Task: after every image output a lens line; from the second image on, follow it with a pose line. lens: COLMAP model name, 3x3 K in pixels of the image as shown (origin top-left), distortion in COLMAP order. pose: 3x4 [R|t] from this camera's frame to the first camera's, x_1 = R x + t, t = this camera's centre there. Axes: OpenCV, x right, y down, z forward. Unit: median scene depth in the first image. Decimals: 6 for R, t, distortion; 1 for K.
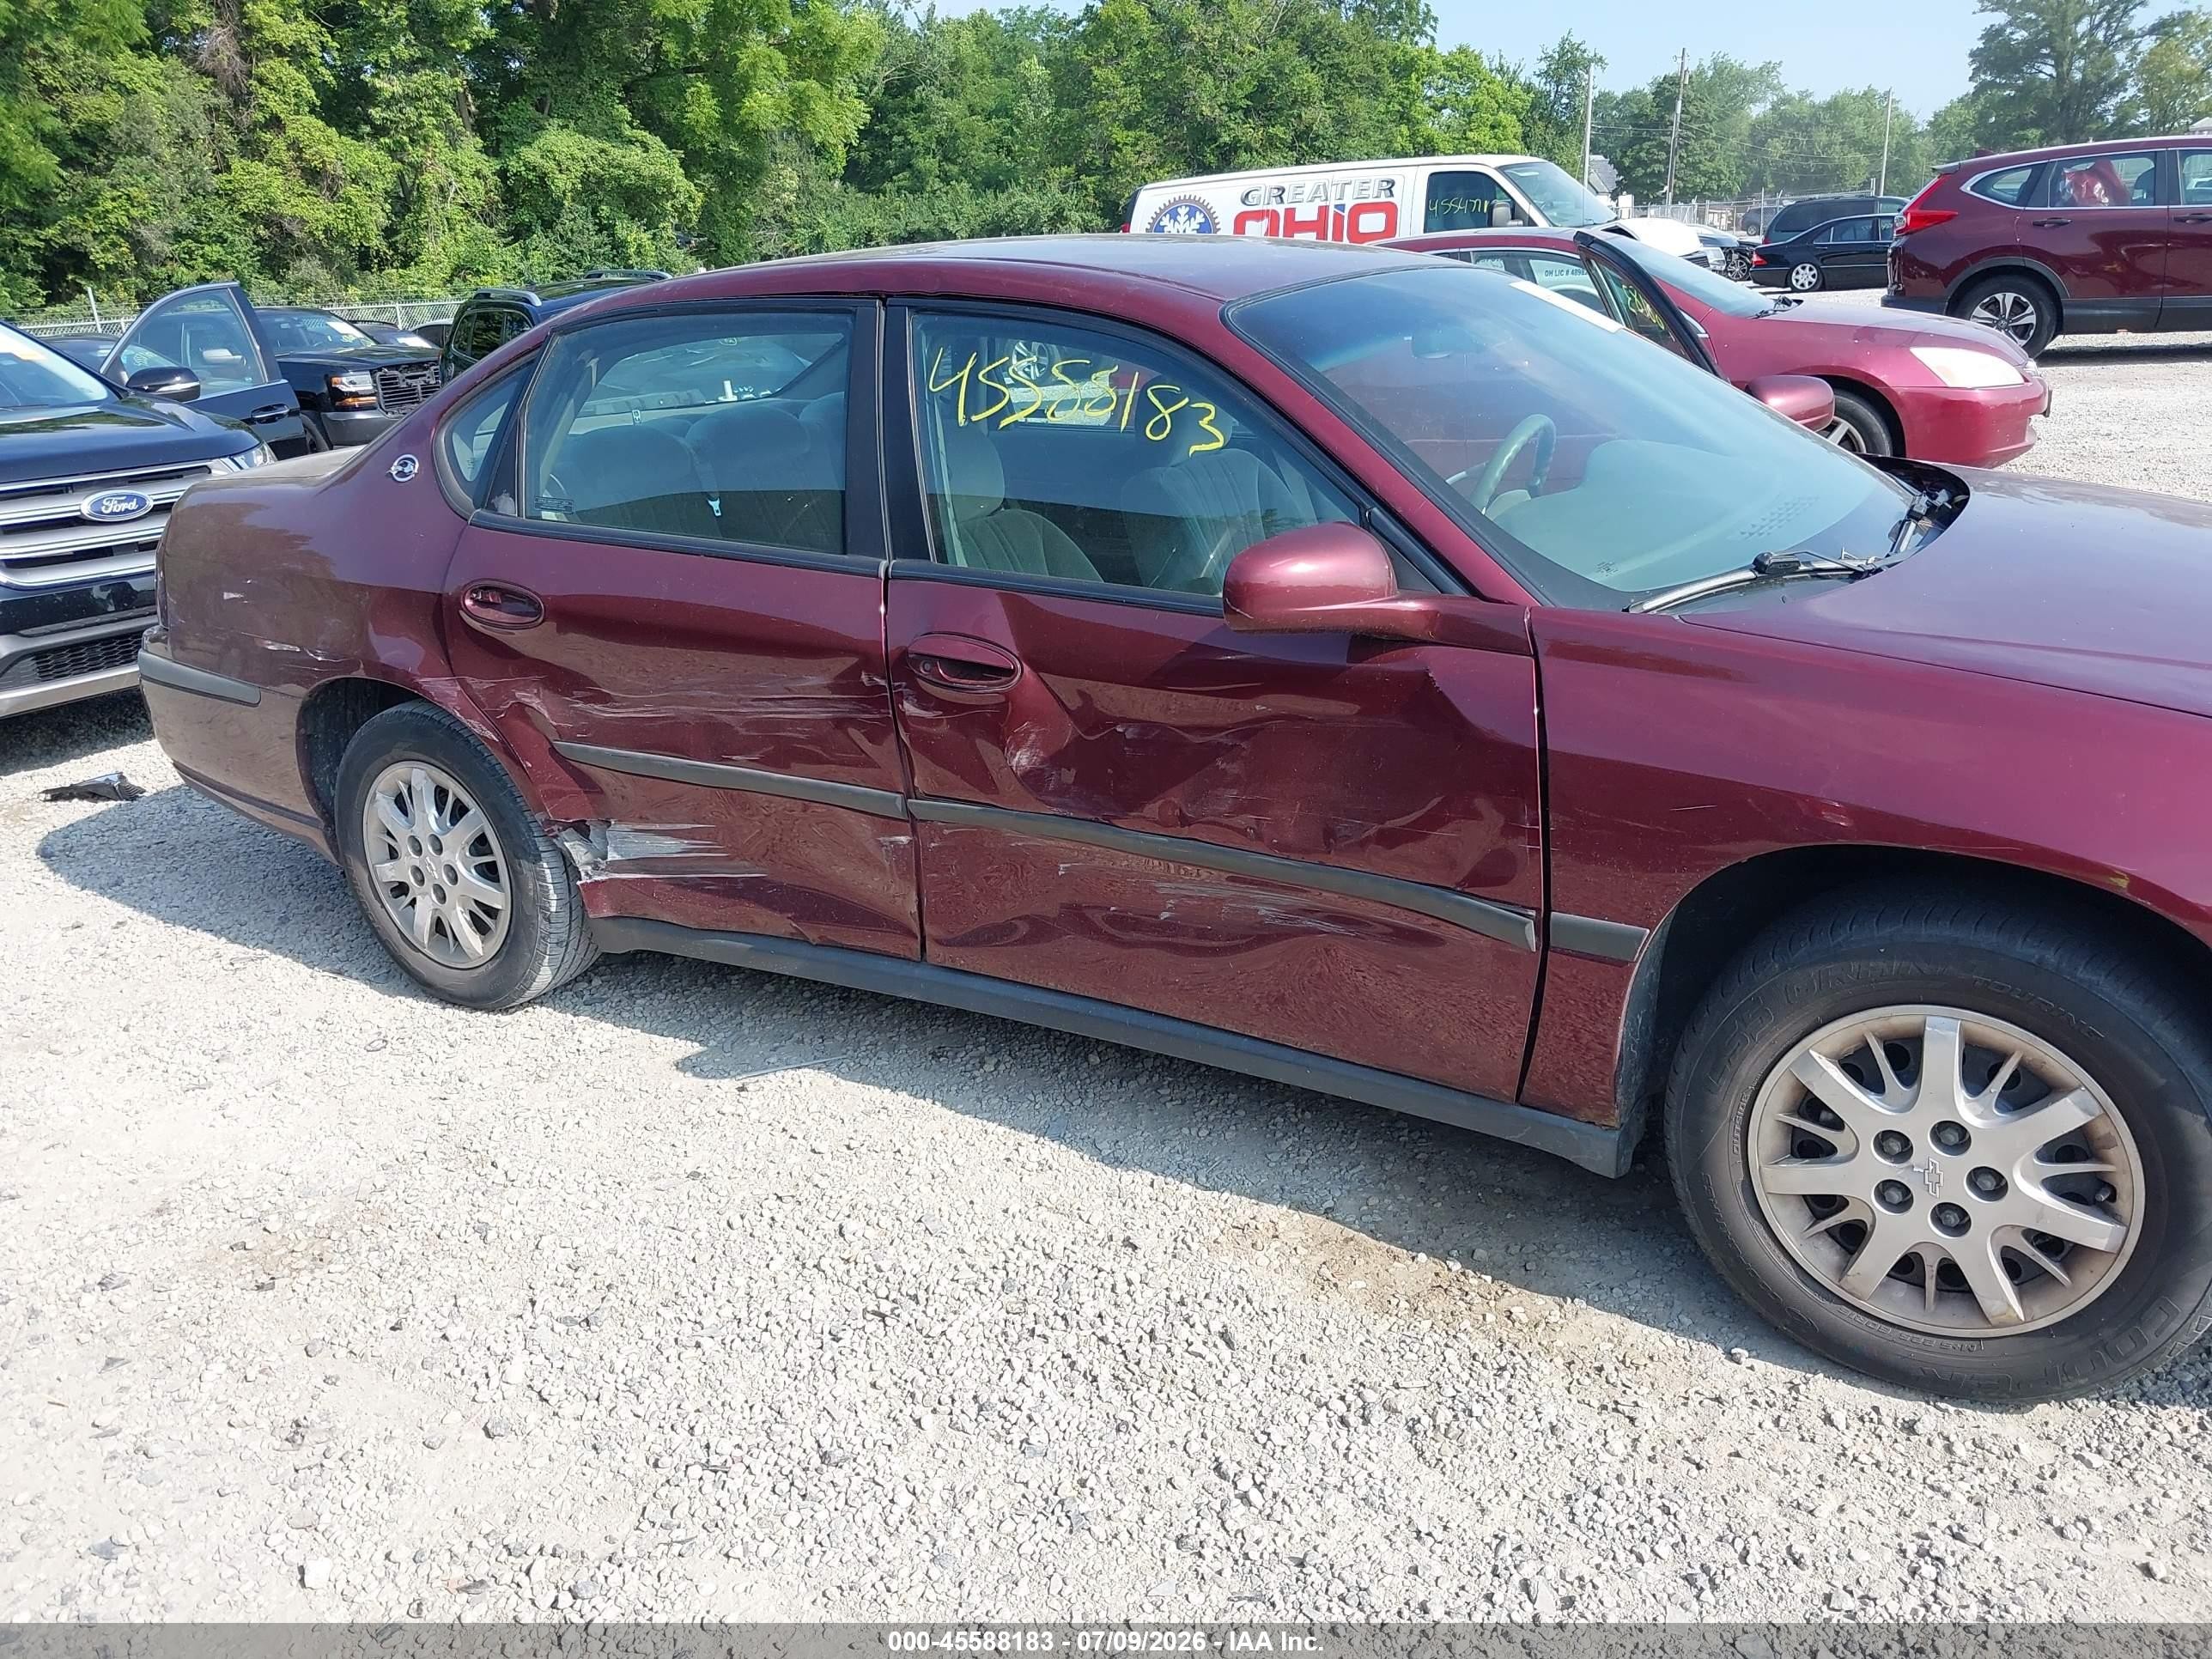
lens RADIAL K [[1742.2, 0, 1100.1], [0, 1742.2, 827.7], [0, 0, 1]] dist [-0.011367, 0.013895]
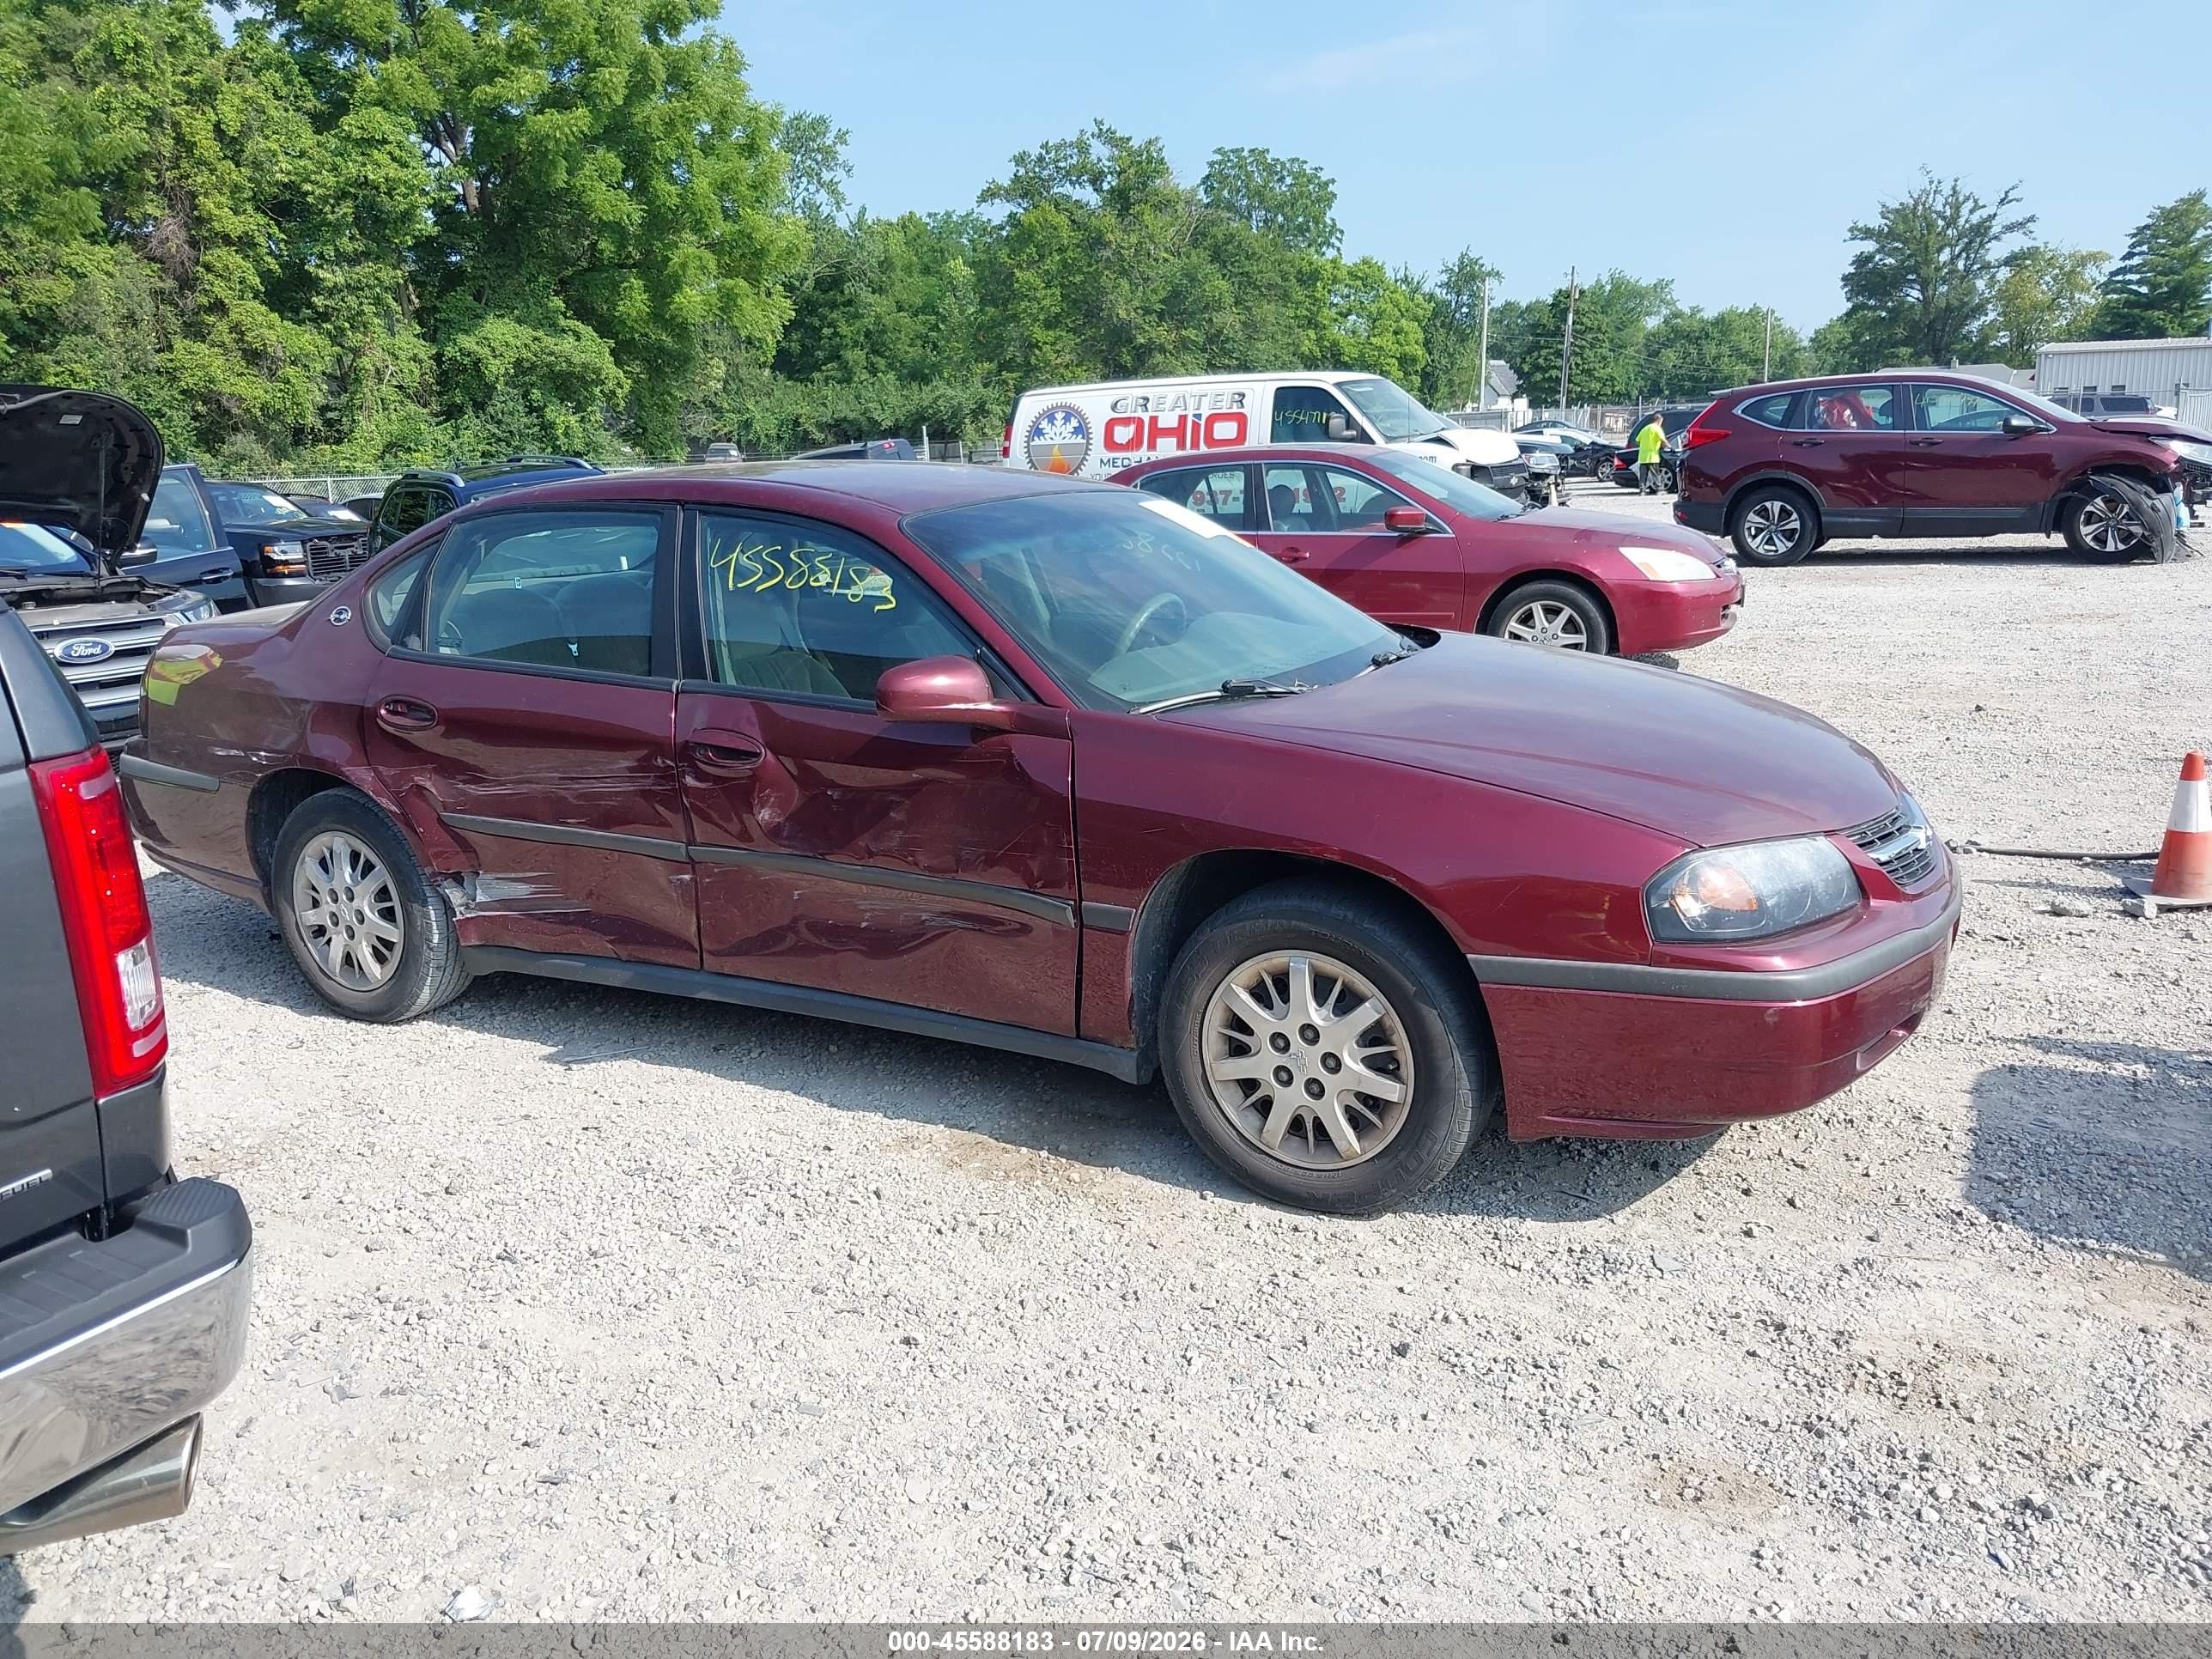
lens RADIAL K [[1742.2, 0, 1099.9], [0, 1742.2, 814.5], [0, 0, 1]] dist [-0.011367, 0.013895]
pose [[0.998912, 0.011876, 0.045094, 0.122479], [-0.006936, 0.994108, -0.108176, 0.083339], [-0.046113, 0.107746, 0.993108, -0.330609]]
